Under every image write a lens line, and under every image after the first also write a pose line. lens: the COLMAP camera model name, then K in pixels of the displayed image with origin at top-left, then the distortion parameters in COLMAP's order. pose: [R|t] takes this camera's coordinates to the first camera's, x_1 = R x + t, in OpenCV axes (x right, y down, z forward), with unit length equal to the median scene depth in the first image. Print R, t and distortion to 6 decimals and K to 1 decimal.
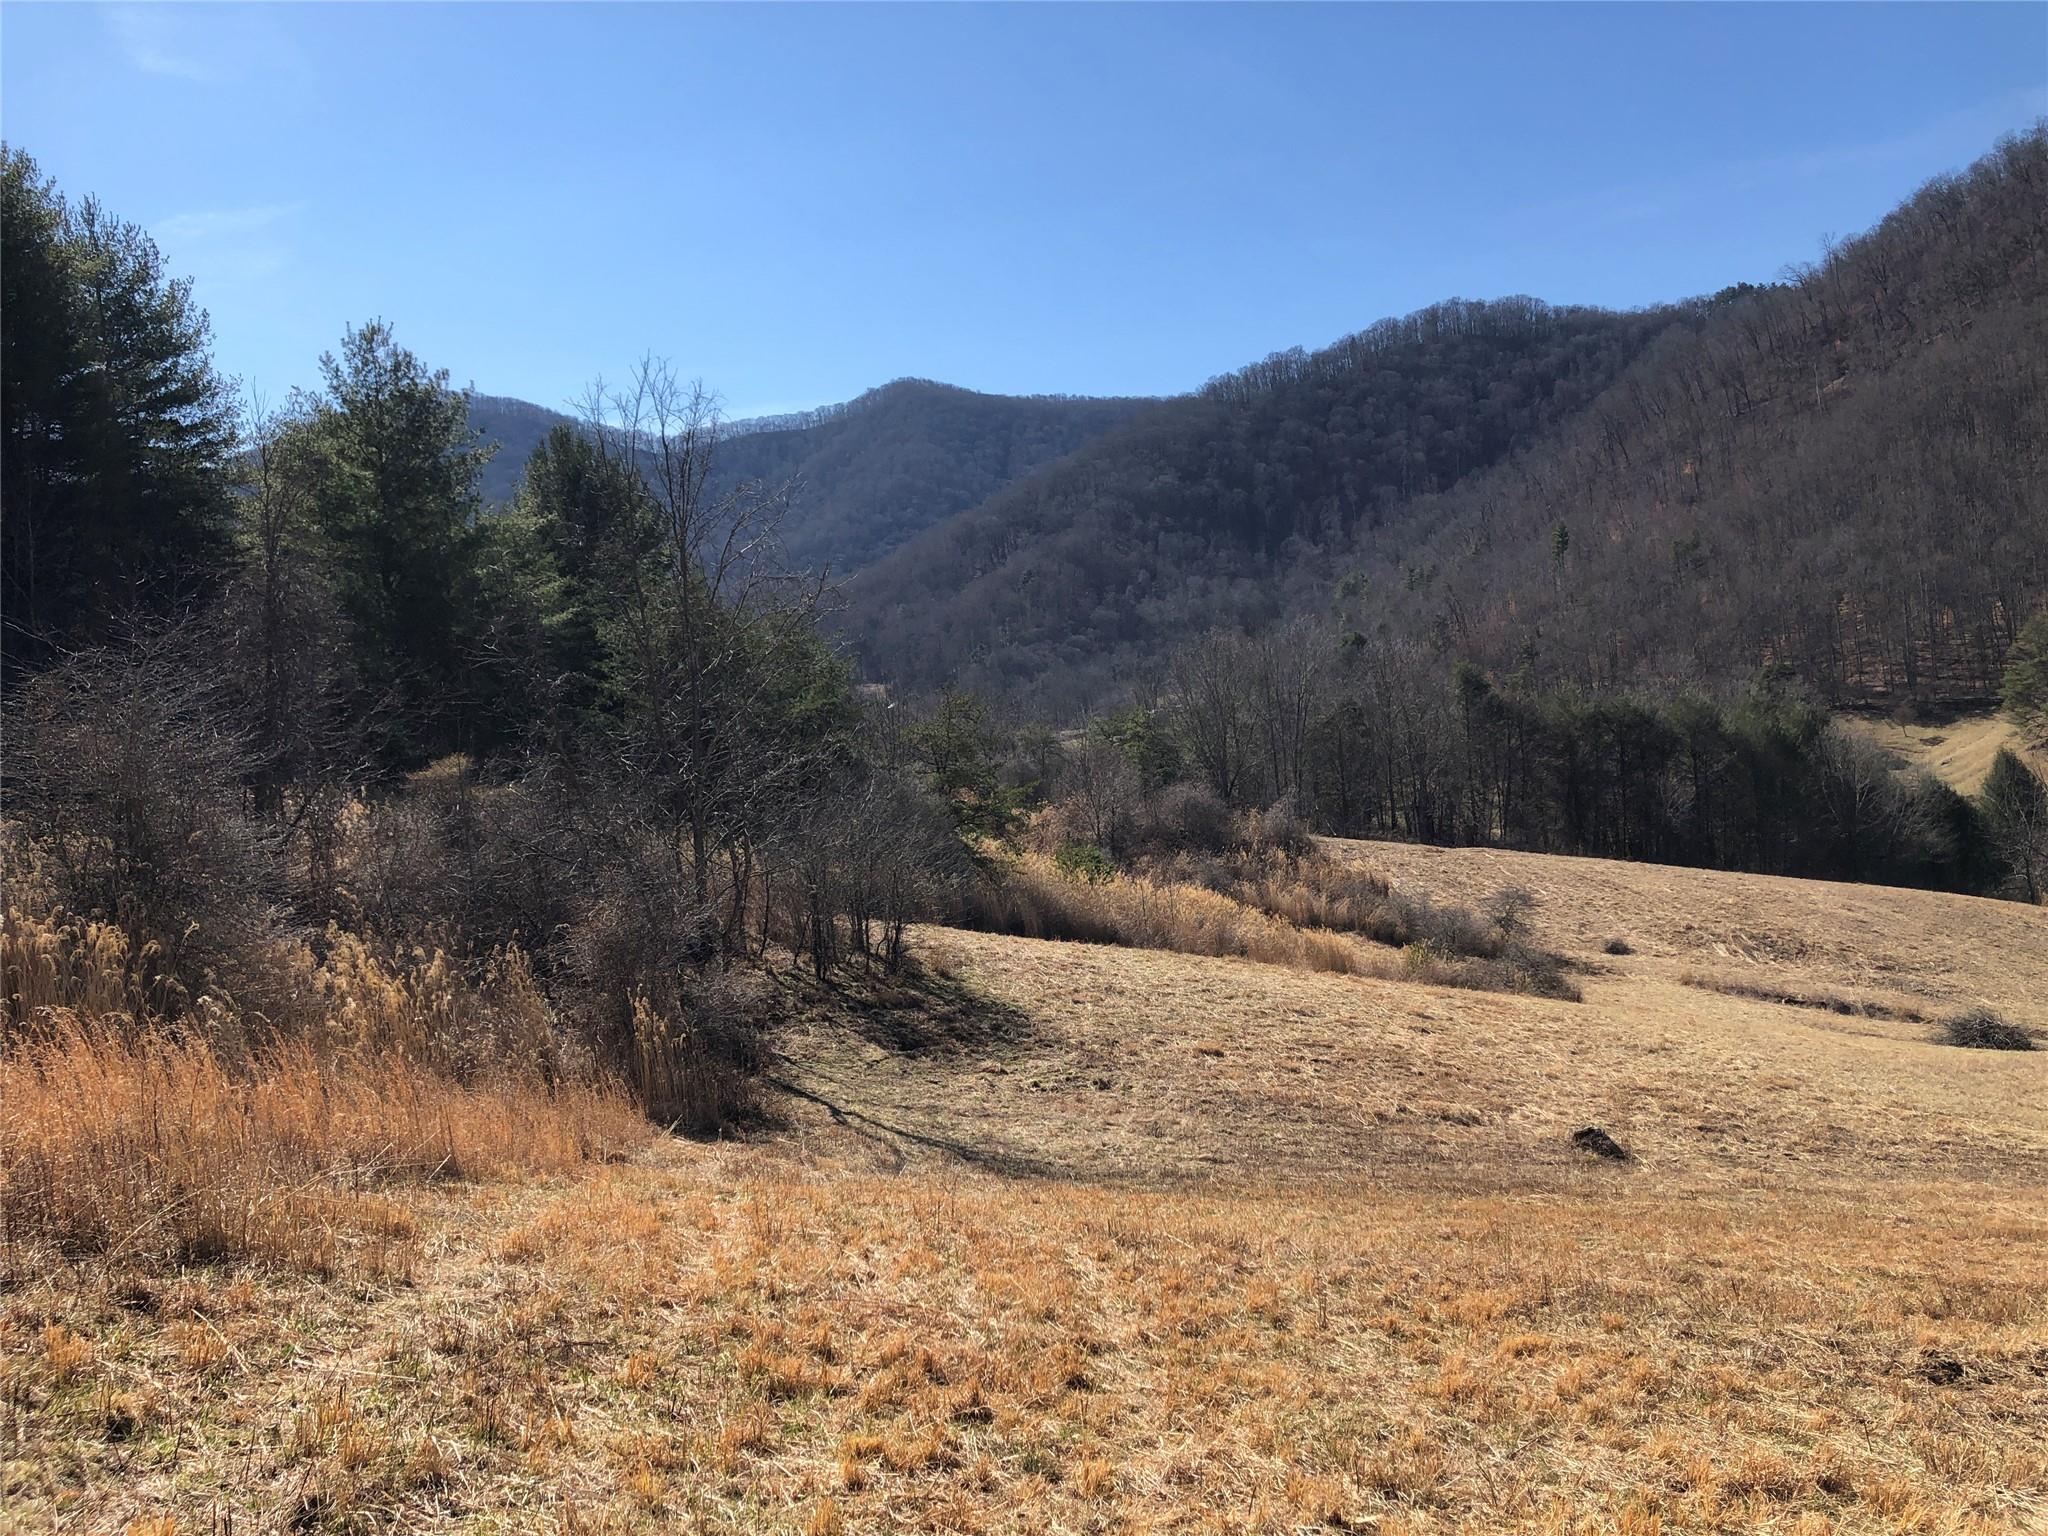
lens RADIAL K [[1672.3, 0, 1032.9], [0, 1672.3, 759.2], [0, 0, 1]] dist [0.054758, -0.069054]
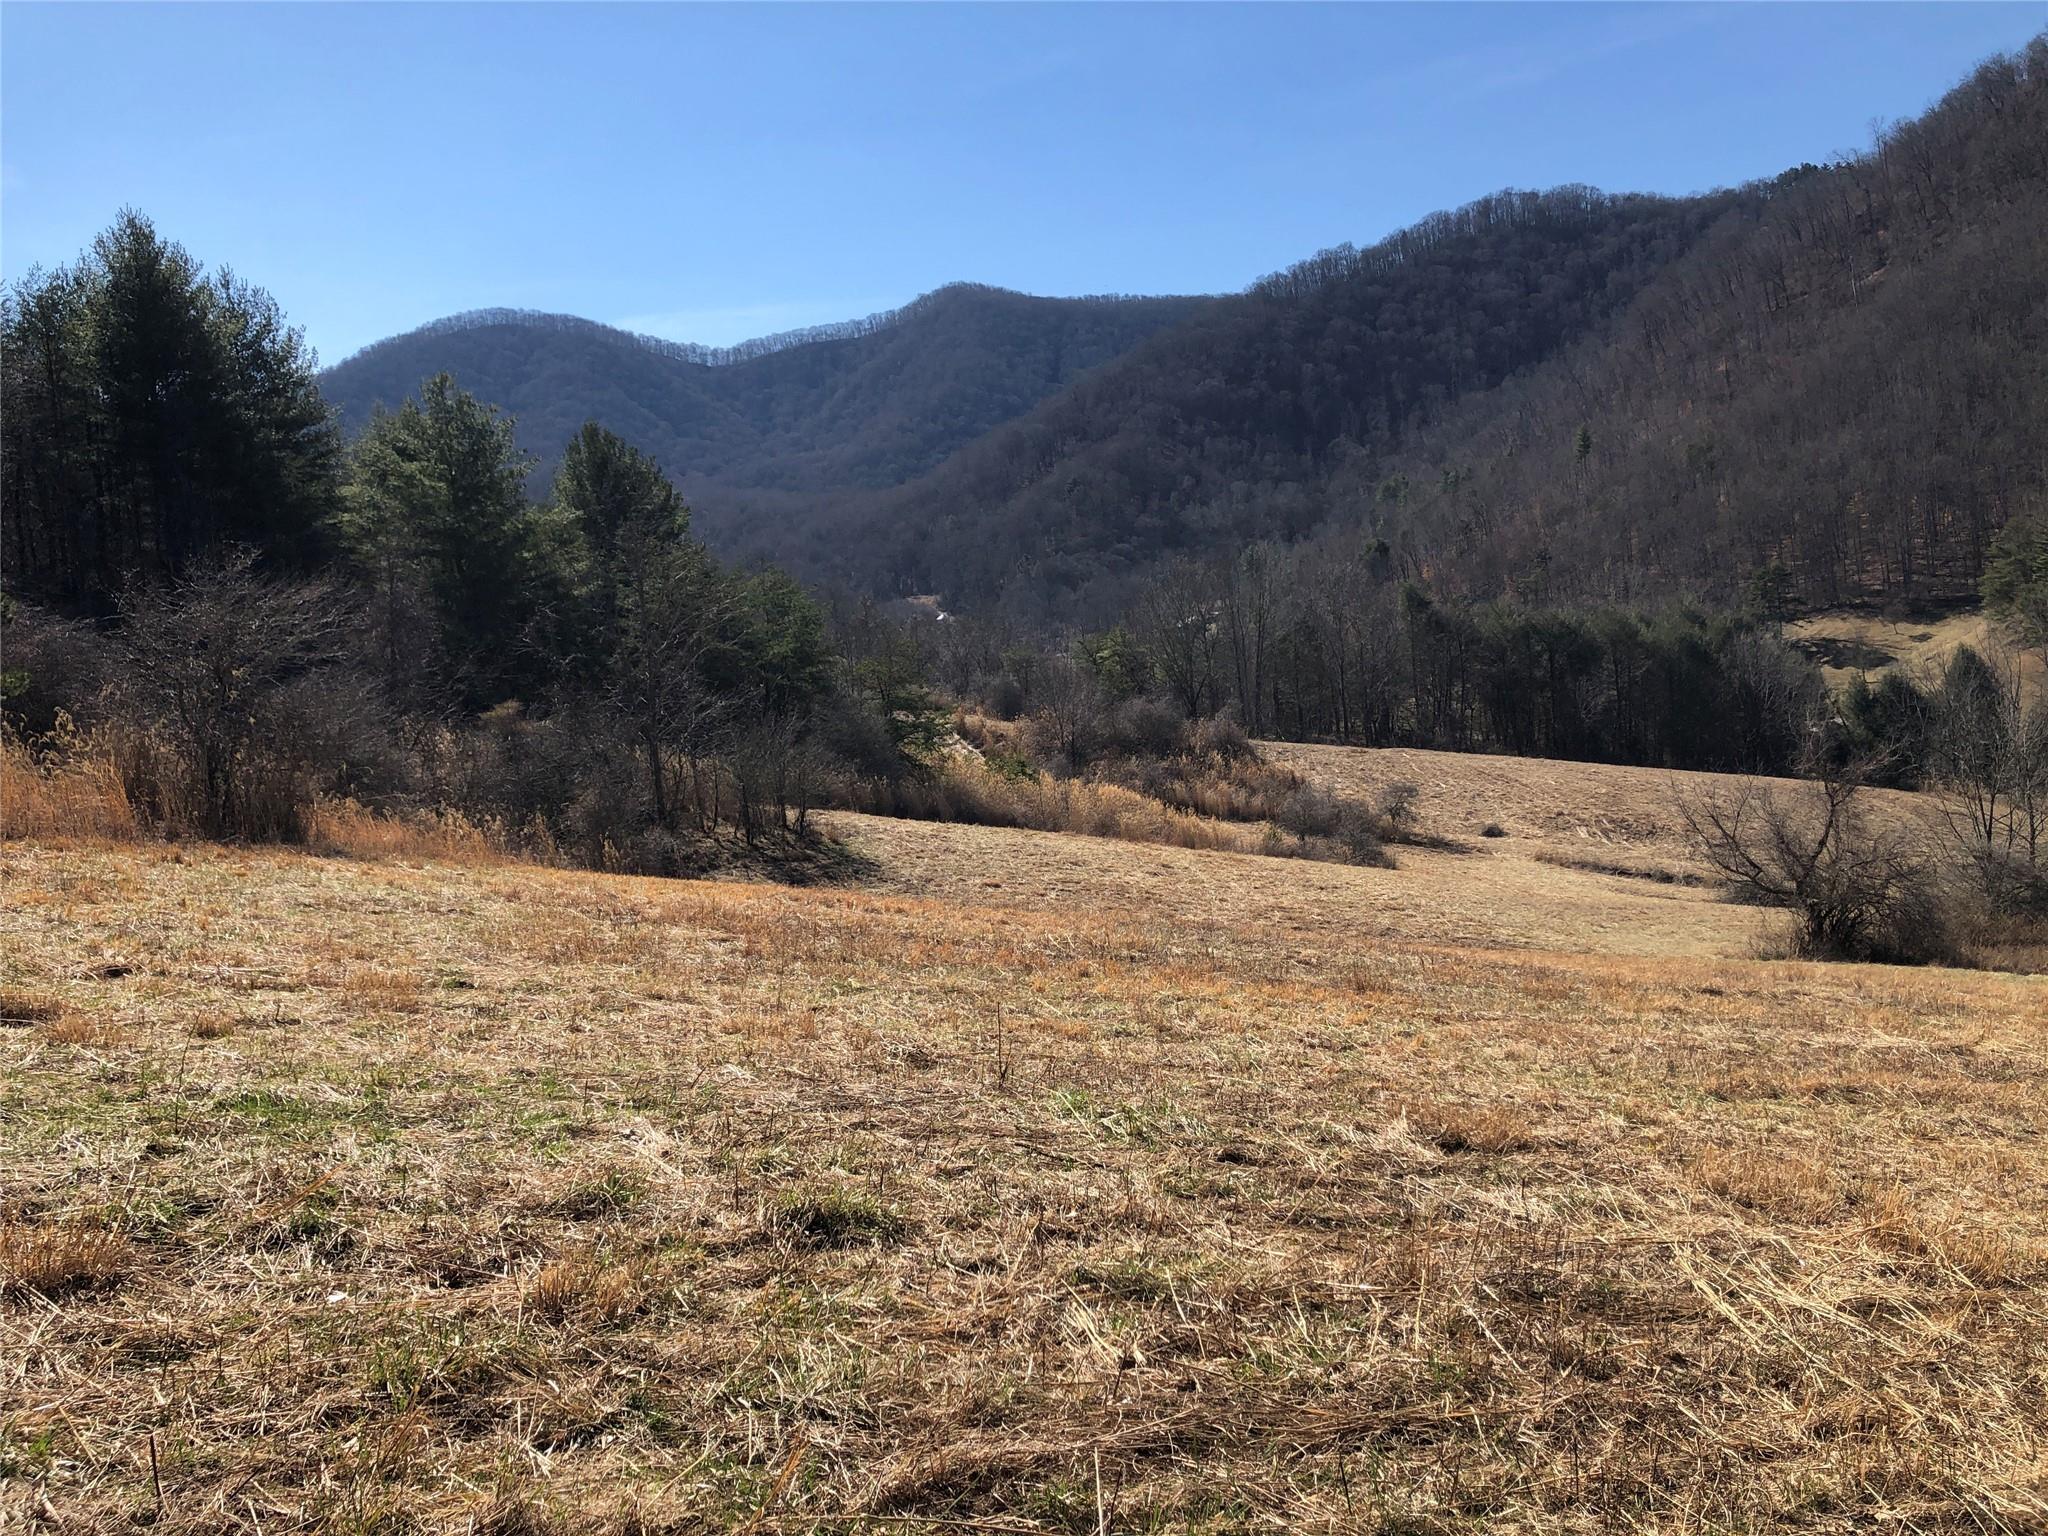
lens RADIAL K [[1672.3, 0, 1012.9], [0, 1672.3, 755.2], [0, 0, 1]] dist [0.054758, -0.069054]
pose [[0.998682, -0.014190, -0.049315, 0.049033], [0.016837, 0.998416, 0.053689, -0.007139], [0.048475, -0.054449, 0.997339, -0.131374]]
